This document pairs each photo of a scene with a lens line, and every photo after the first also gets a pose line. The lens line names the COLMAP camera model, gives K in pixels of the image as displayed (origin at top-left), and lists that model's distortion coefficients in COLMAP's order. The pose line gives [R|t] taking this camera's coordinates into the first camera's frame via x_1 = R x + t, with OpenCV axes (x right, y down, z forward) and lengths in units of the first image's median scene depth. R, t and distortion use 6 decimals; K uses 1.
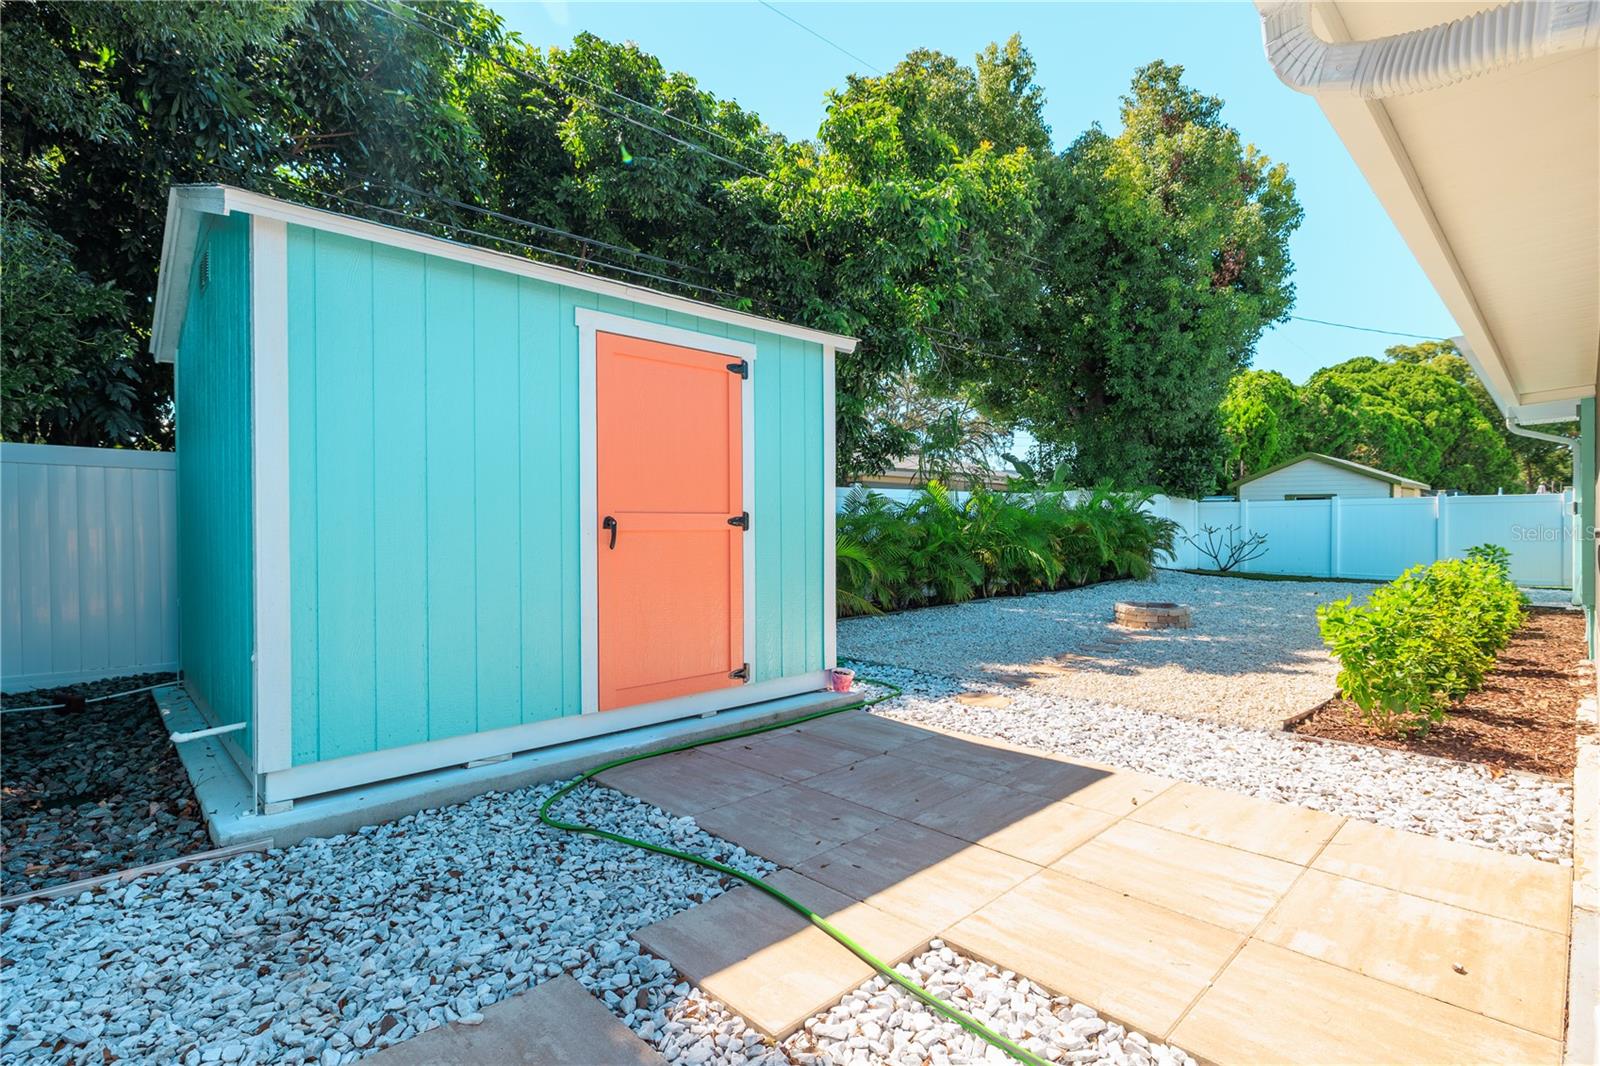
lens RADIAL K [[744.4, 0, 786.2], [0, 744.4, 537.1], [0, 0, 1]] dist [-0.009157, 0.000829]
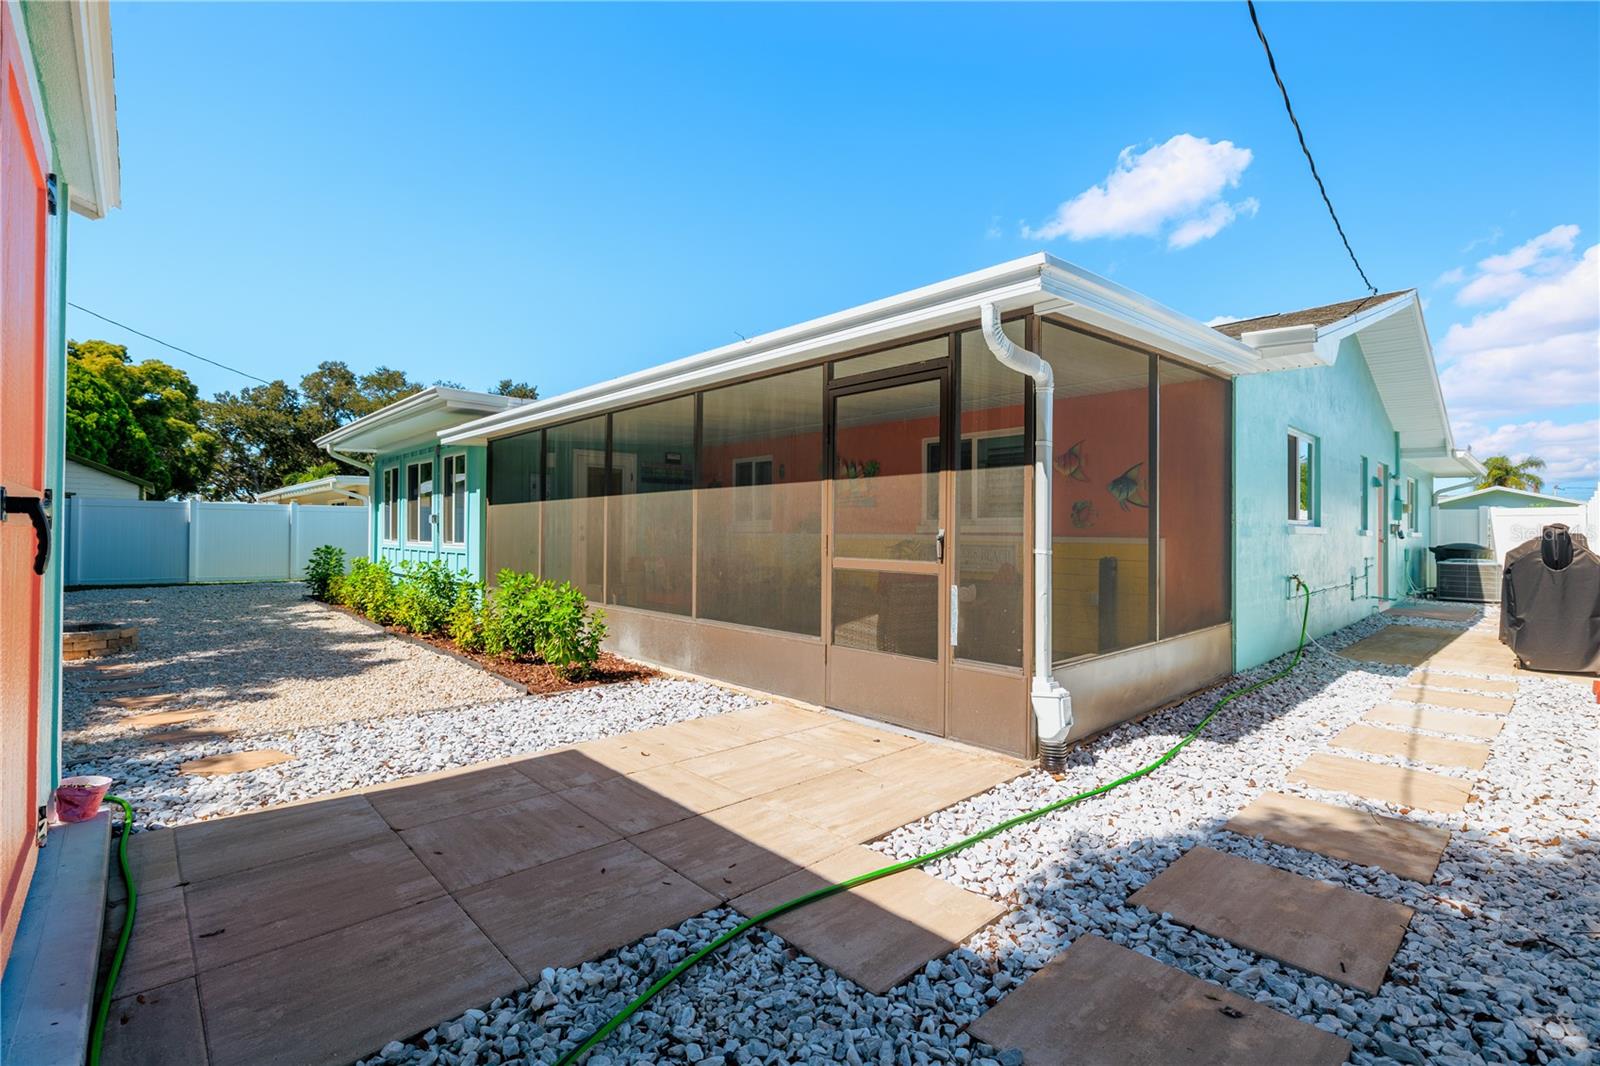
lens RADIAL K [[719.0, 0, 784.5], [0, 719.0, 528.9], [0, 0, 1]] dist [-0.003489, 0.000613]
pose [[0.028512, 0.012914, 0.999510, -0.698226], [0.003029, 0.999911, -0.013005, -0.000778], [-0.999589, 0.003398, 0.028470, 0.711122]]
